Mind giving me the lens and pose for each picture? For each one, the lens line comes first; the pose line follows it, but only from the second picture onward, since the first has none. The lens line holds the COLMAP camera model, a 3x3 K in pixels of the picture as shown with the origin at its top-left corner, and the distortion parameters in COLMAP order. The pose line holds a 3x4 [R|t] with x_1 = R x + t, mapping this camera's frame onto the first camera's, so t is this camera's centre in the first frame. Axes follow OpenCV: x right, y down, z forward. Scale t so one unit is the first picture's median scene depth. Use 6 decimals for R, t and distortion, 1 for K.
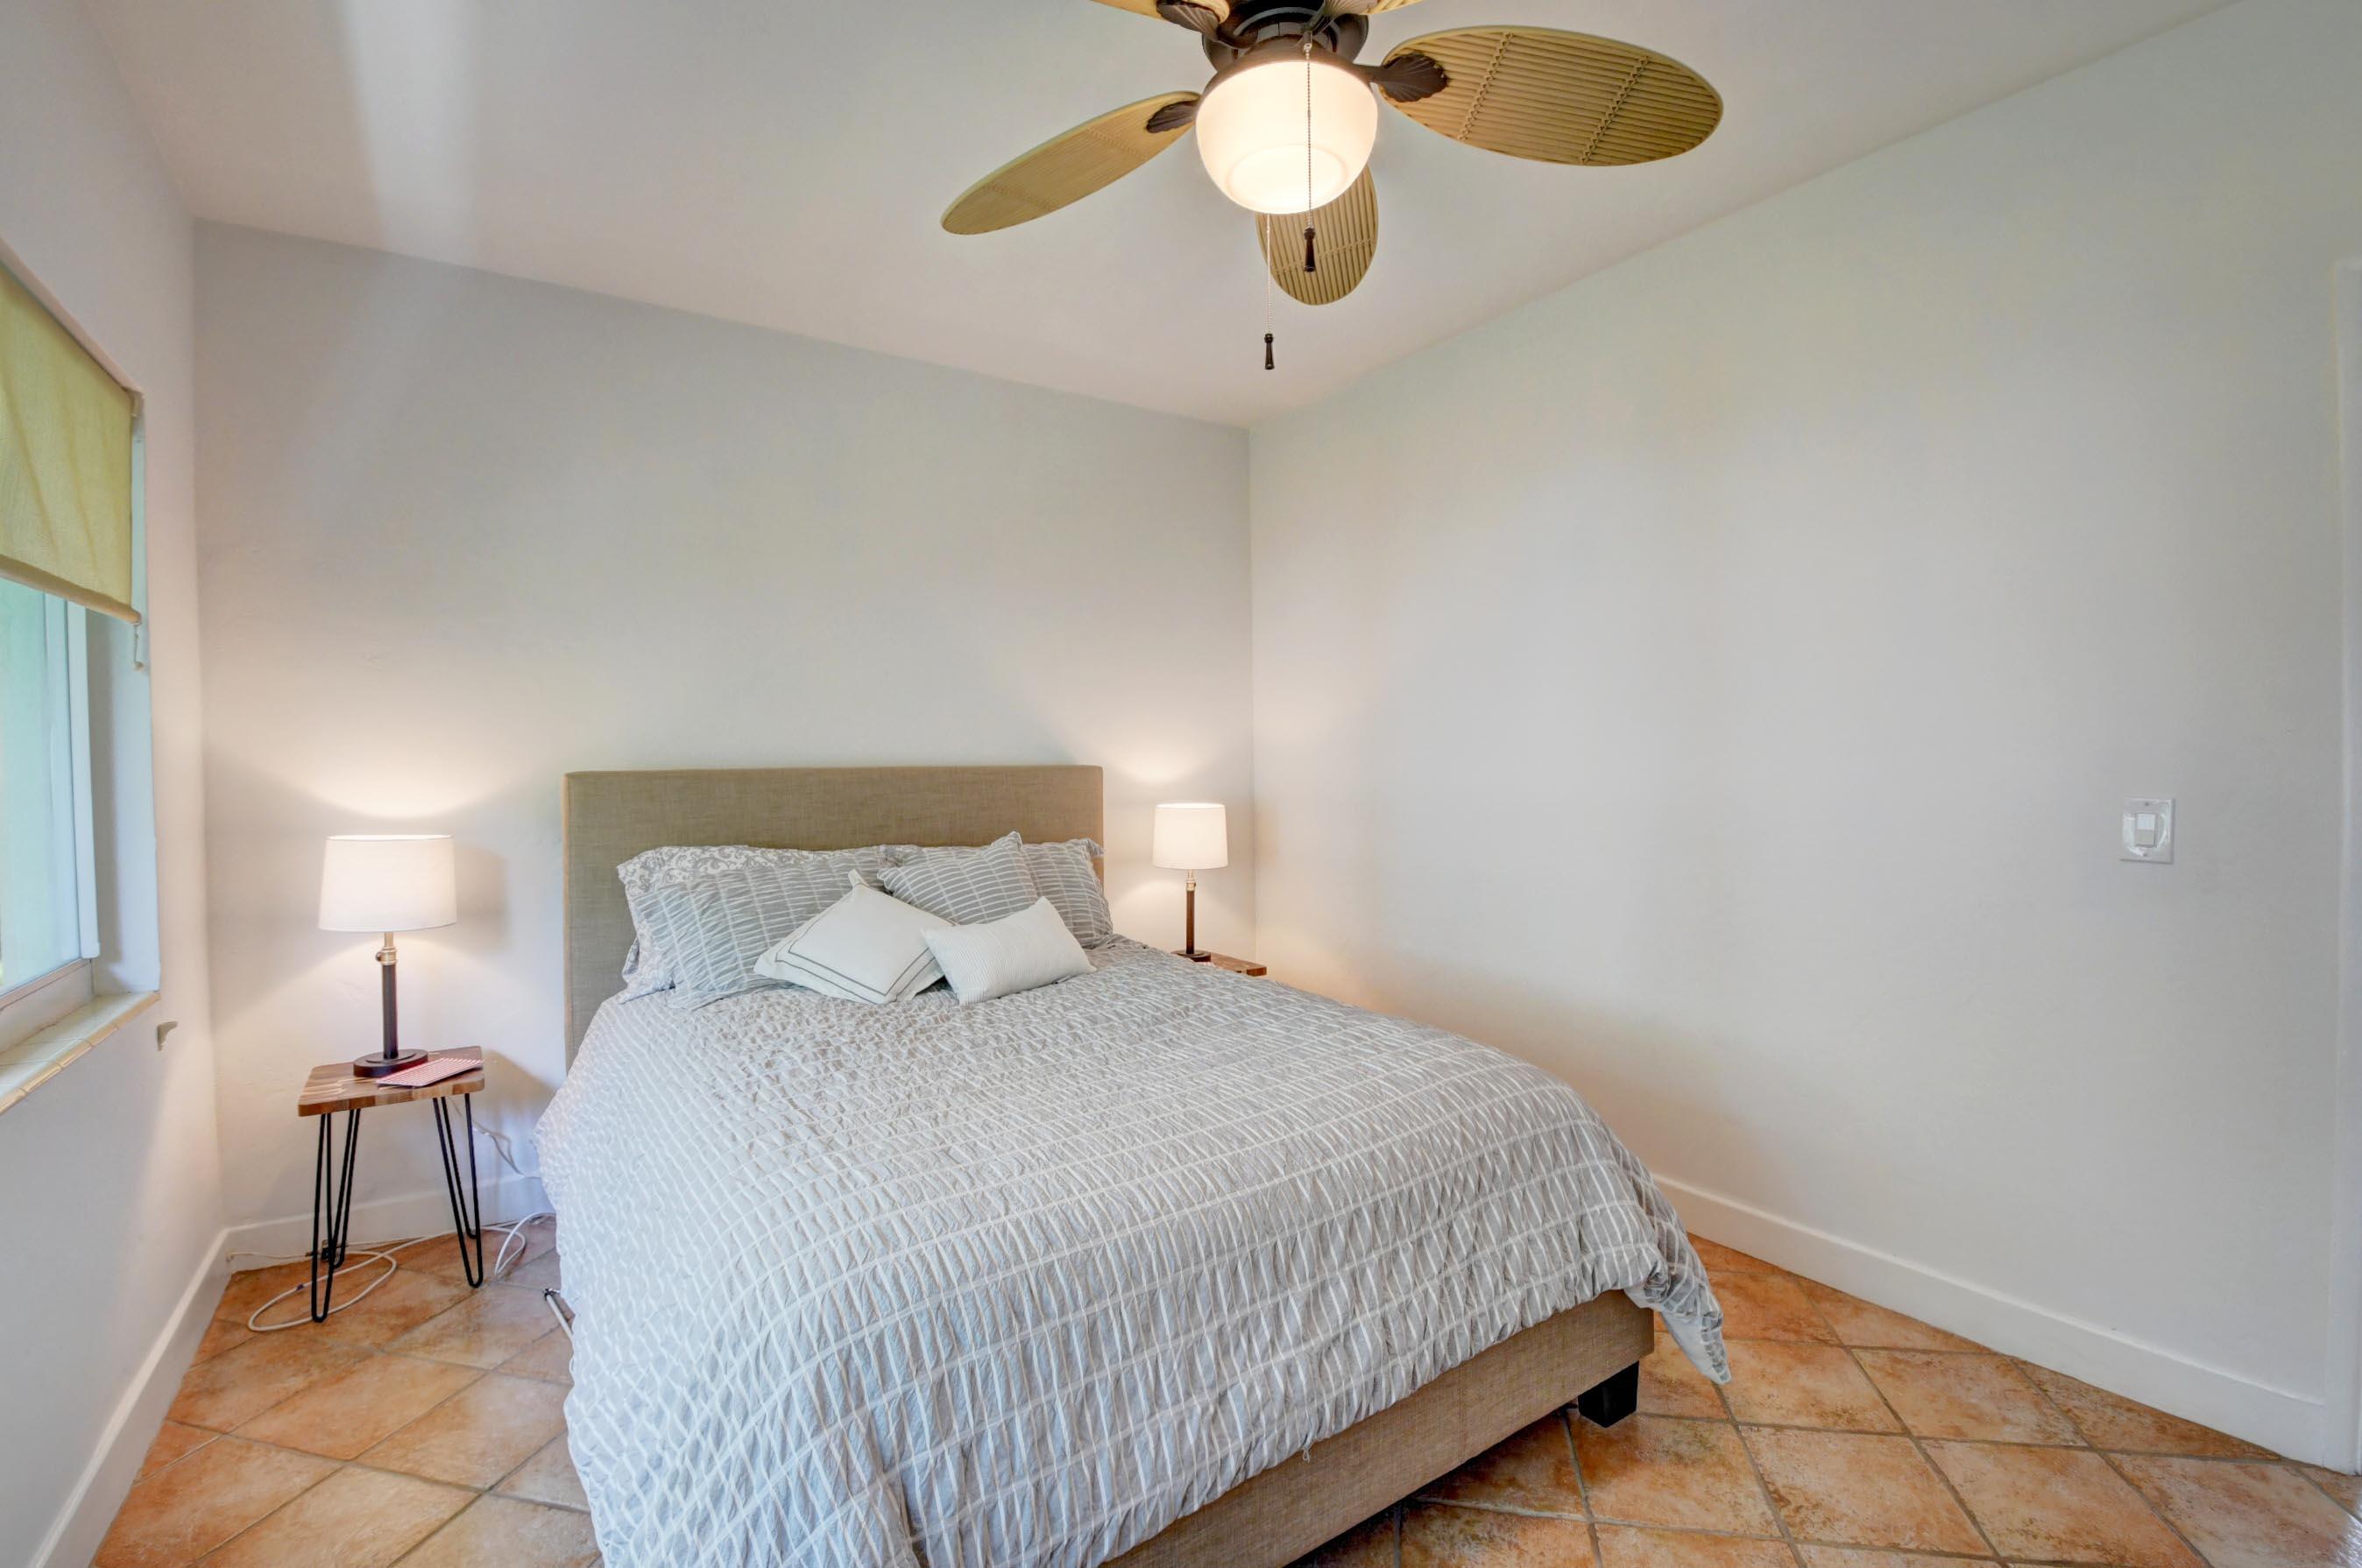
lens RADIAL K [[1032.0, 0, 1187.3], [0, 1032.0, 770.1], [0, 0, 1]] dist [0.002705, -0.017717]
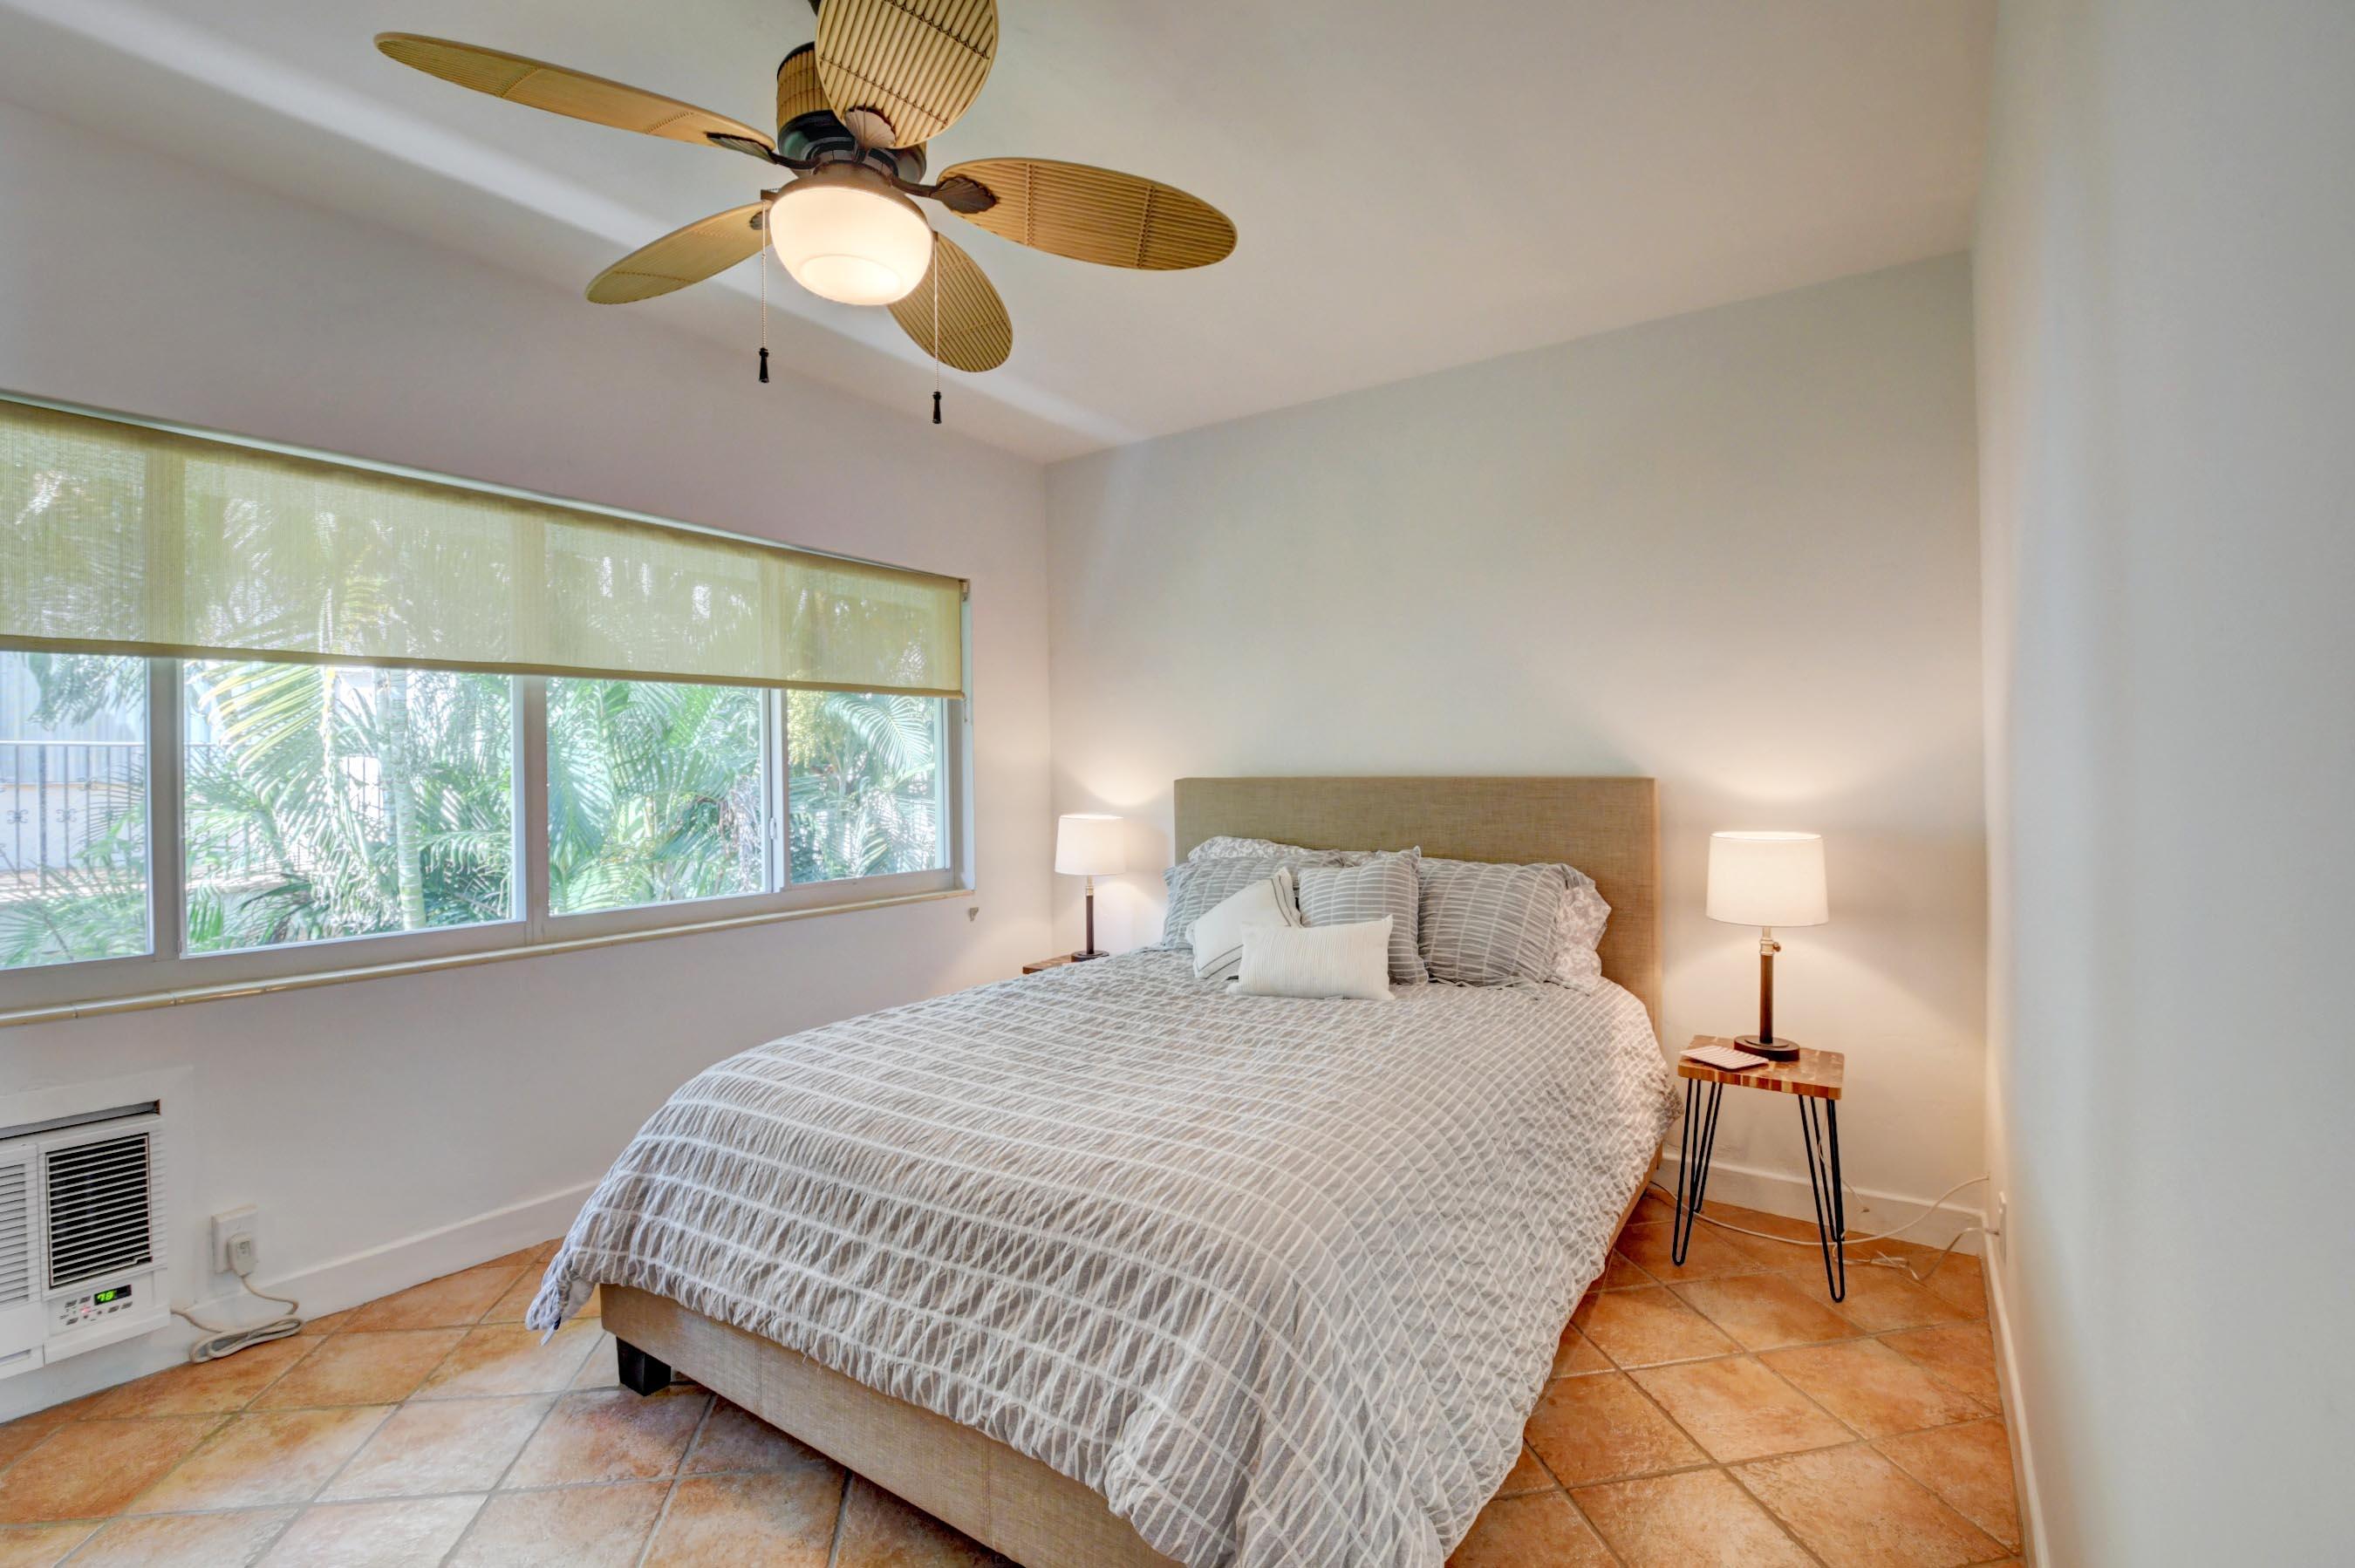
lens RADIAL K [[1028.9, 0, 1183.8], [0, 1028.9, 770.2], [0, 0, 1]] dist [0.002705, -0.017717]
pose [[0.370331, 0.003039, -0.928895, 0.655074], [-0.011464, 0.999933, -0.001300, -0.006817], [0.928829, 0.011131, 0.370342, 0.450730]]
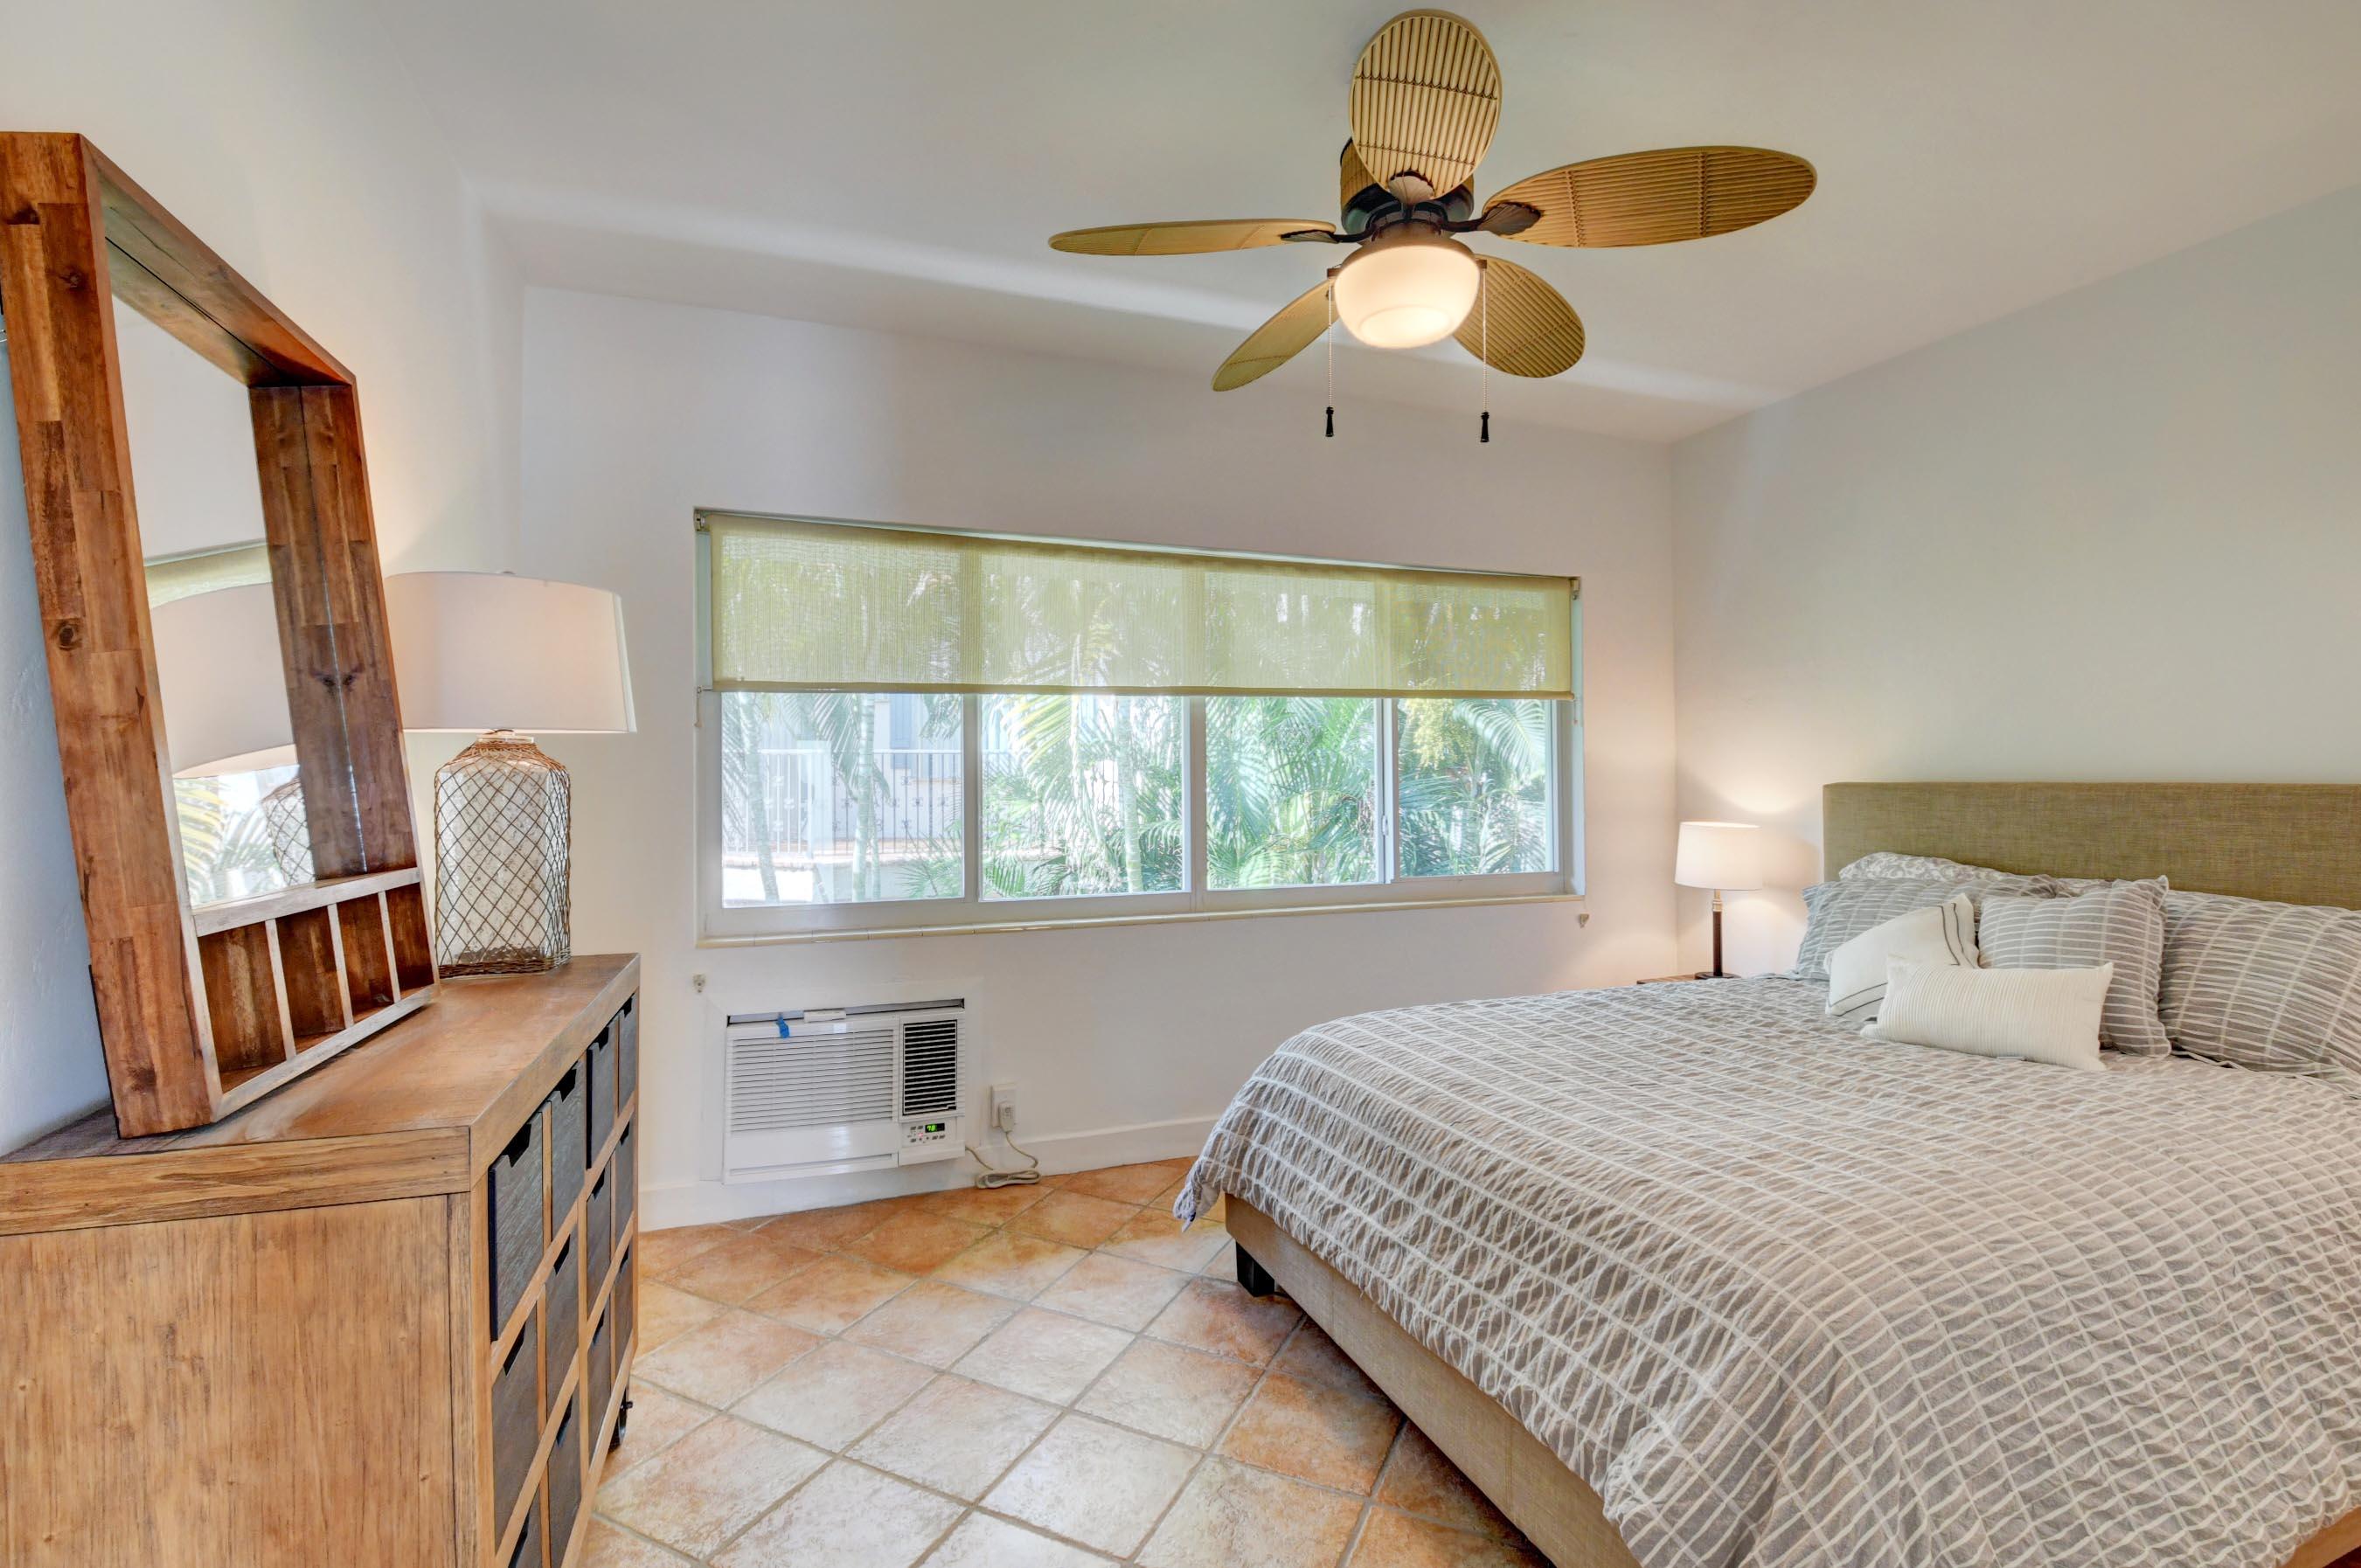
lens RADIAL K [[1036.2, 0, 1185.1], [0, 1036.2, 772.5], [0, 0, 1]] dist [0.029529, -0.038458]
pose [[-0.233938, 0.003837, -0.972244, 0.707695], [-0.013341, 0.999885, 0.007156, -0.008414], [0.972160, 0.014644, -0.233860, 0.510430]]
